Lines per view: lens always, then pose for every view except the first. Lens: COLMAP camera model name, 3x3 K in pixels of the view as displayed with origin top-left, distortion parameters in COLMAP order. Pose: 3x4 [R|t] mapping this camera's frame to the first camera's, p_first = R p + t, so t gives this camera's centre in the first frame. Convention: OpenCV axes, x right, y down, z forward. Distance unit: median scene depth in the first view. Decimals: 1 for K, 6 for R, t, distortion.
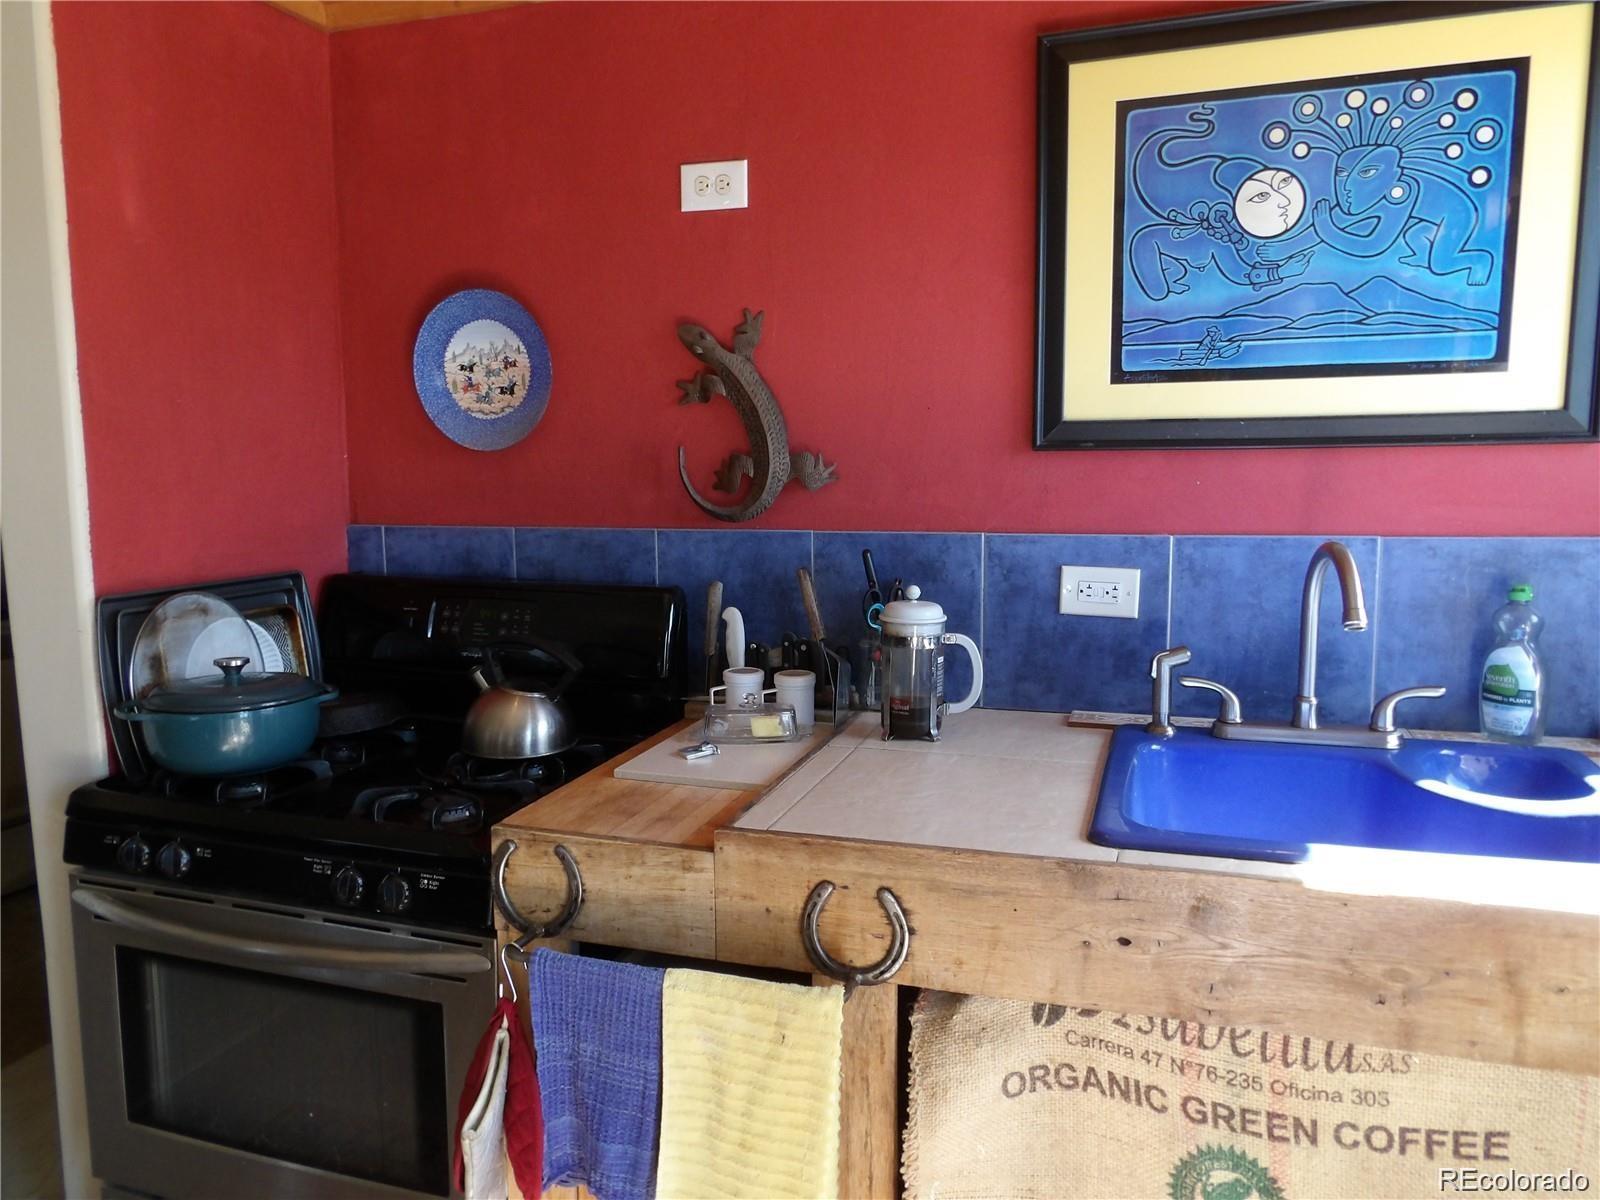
lens RADIAL K [[1133.9, 0, 790.8], [0, 1133.9, 601.3], [0, 0, 1]] dist [-0.024274, 0.026820]
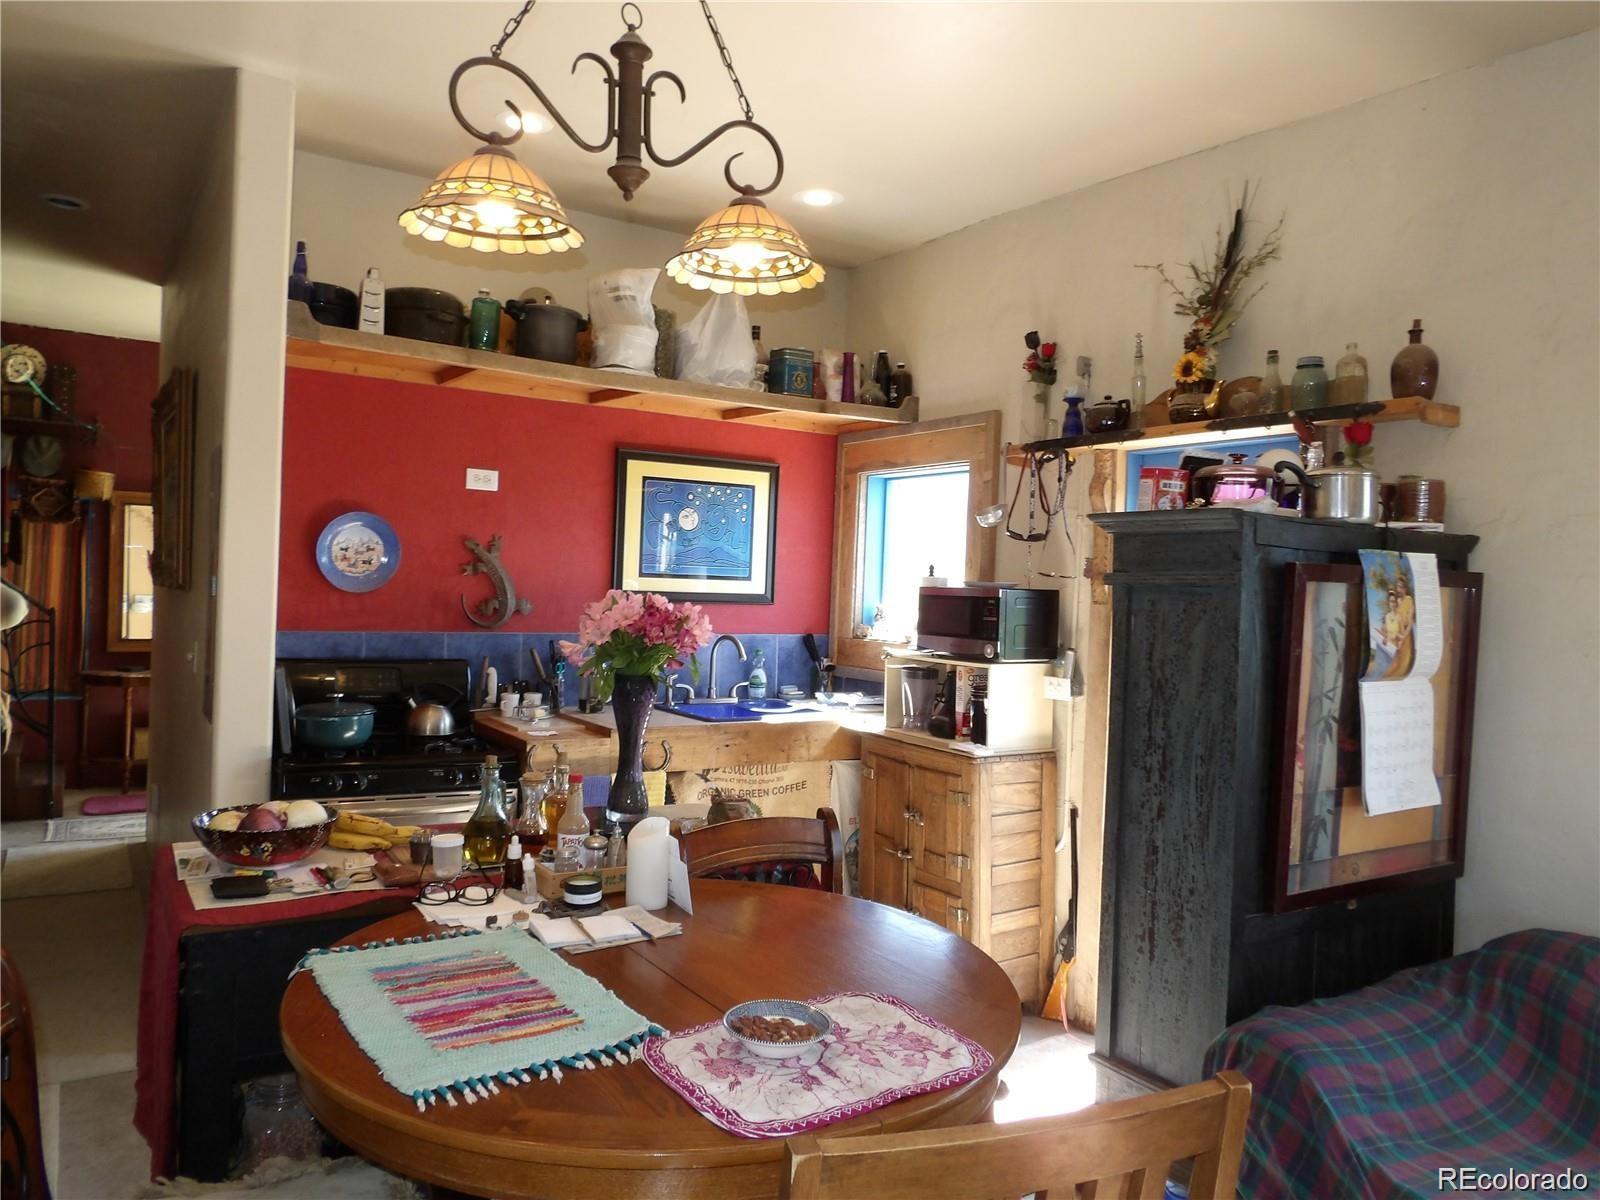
lens RADIAL K [[1133.9, 0, 796.8], [0, 1133.9, 604.2], [0, 0, 1]] dist [-0.024274, 0.026820]
pose [[0.628508, 0.020473, 0.777534, -1.655813], [0.061033, 0.995273, -0.075541, 0.101013], [-0.775405, 0.094933, 0.624287, -1.008570]]
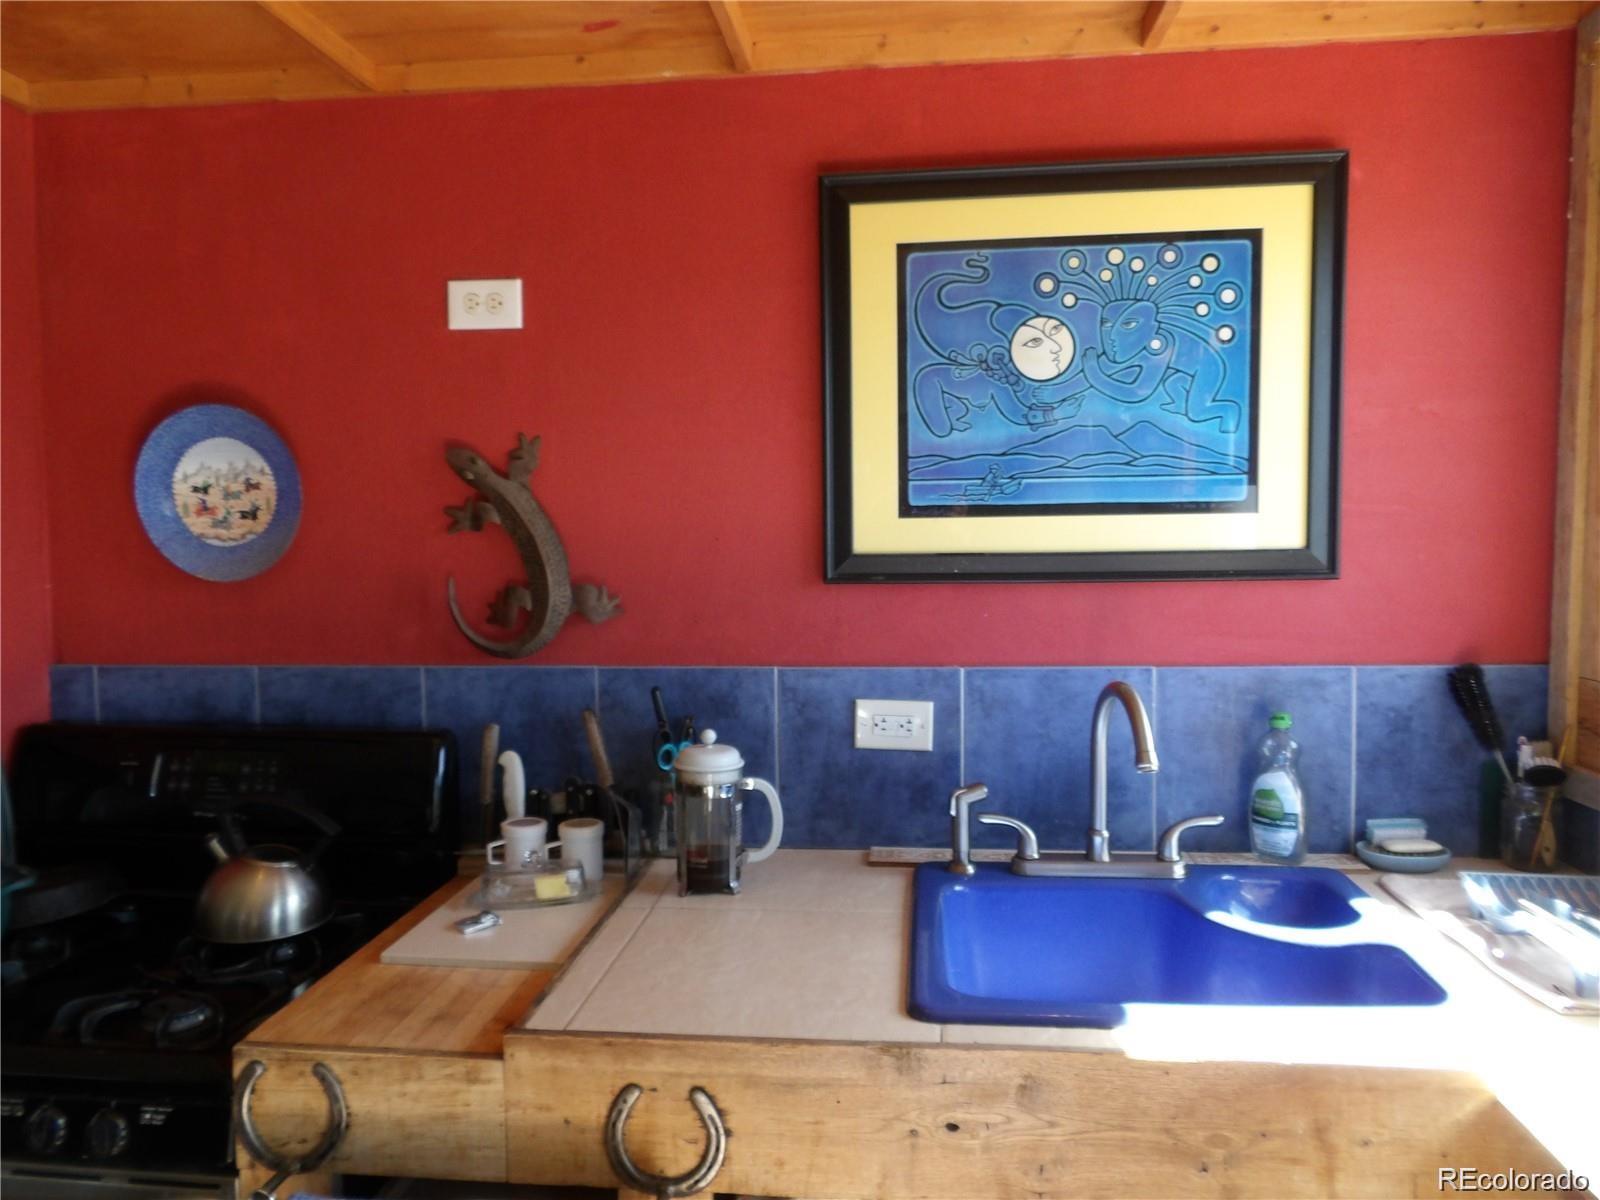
lens RADIAL K [[1133.9, 0, 793.1], [0, 1133.9, 603.3], [0, 0, 1]] dist [-0.024274, 0.026820]
pose [[0.977754, -0.014653, 0.209241, -0.020840], [0.028414, 0.997614, -0.062913, -0.059933], [-0.207820, 0.067459, 0.975838, 0.048134]]
